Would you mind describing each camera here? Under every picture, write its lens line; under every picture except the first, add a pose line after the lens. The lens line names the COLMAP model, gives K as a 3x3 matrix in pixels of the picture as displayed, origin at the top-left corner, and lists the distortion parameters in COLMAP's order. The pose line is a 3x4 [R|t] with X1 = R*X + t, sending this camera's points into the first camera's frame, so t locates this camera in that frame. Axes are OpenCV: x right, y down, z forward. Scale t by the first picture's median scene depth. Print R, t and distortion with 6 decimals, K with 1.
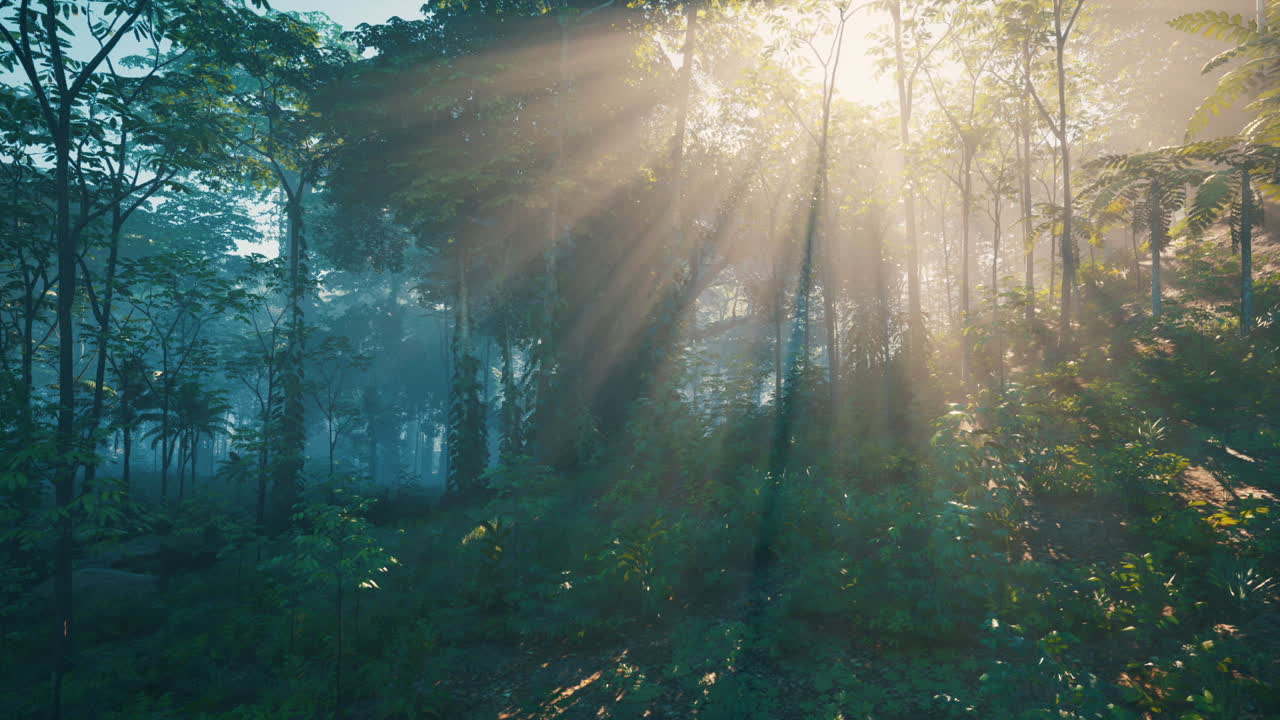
lens RADIAL K [[973.0, 0, 640.0], [0, 973.0, 360.0], [0, 0, 1]] dist [0.000781, 0.000568]
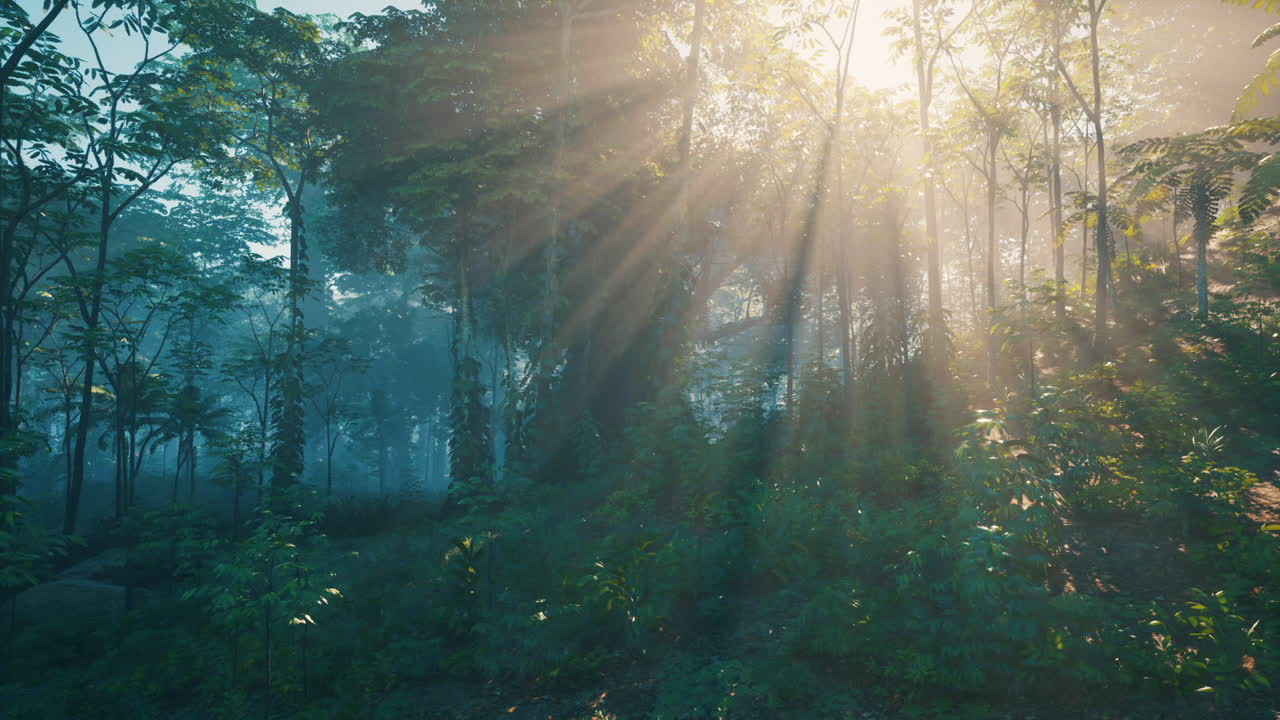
lens RADIAL K [[920.2, 0, 640.0], [0, 920.2, 360.0], [0, 0, 1]] dist [0.000171, 0.000075]
pose [[0.999425, -0.001650, -0.033866, 0.027713], [0.001544, 0.999994, -0.003150, 0.001107], [0.033871, 0.003096, 0.999421, 0.105094]]
